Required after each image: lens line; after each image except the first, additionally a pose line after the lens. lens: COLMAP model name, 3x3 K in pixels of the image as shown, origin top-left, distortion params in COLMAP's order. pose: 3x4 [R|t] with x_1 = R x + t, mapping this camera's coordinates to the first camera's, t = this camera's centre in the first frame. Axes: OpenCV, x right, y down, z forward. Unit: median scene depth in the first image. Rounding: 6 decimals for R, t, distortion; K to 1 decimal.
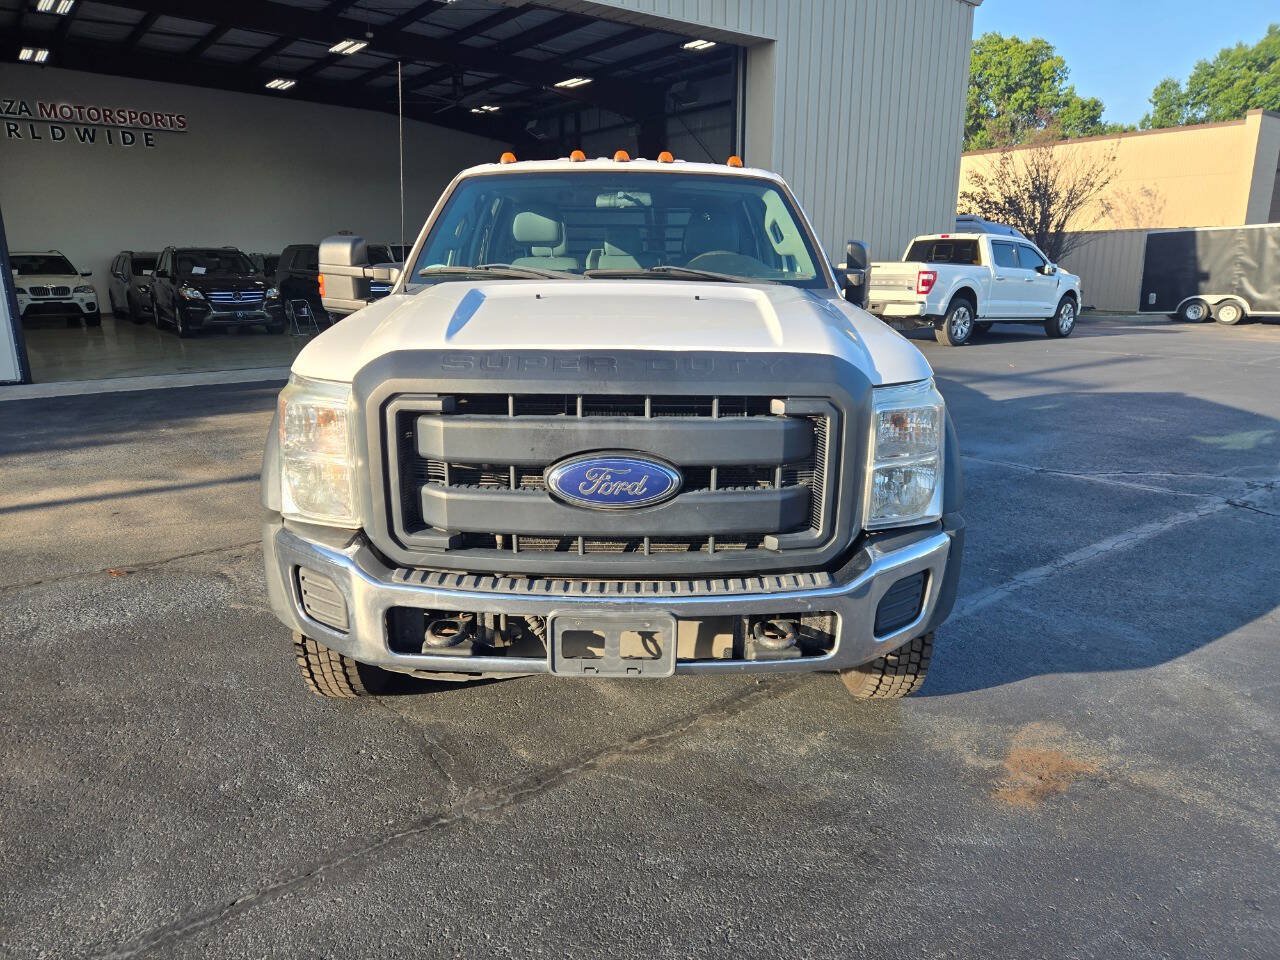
lens RADIAL K [[887.4, 0, 649.4], [0, 887.4, 486.5], [0, 0, 1]] dist [0.058800, -0.037075]
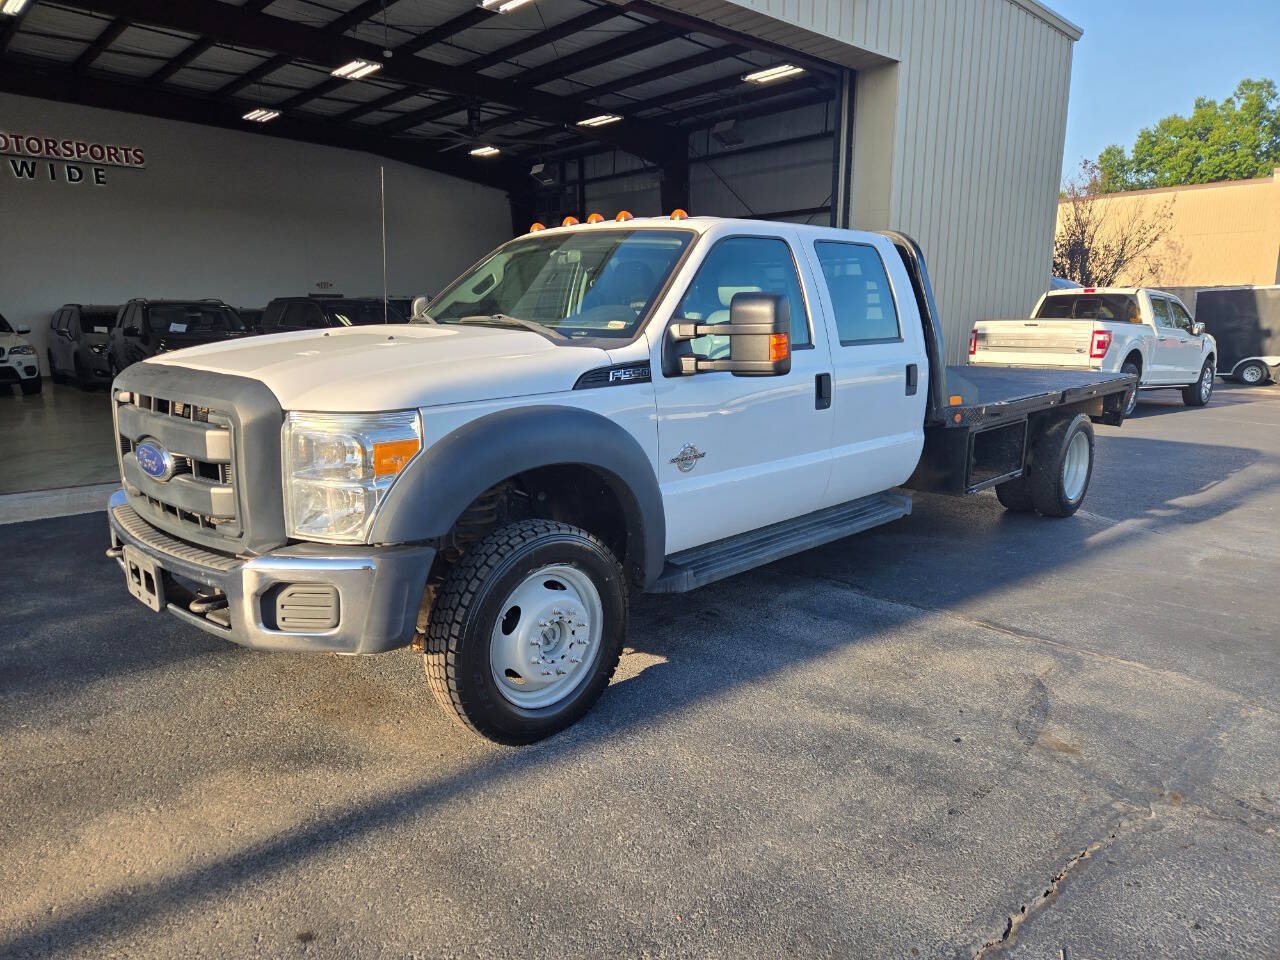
lens RADIAL K [[887.4, 0, 651.2], [0, 887.4, 488.0], [0, 0, 1]] dist [0.058800, -0.037075]
pose [[0.997023, -0.010316, 0.076409, -0.112875], [0.014793, 0.998192, -0.058255, -0.034902], [-0.075670, 0.059212, 0.995373, 0.139503]]
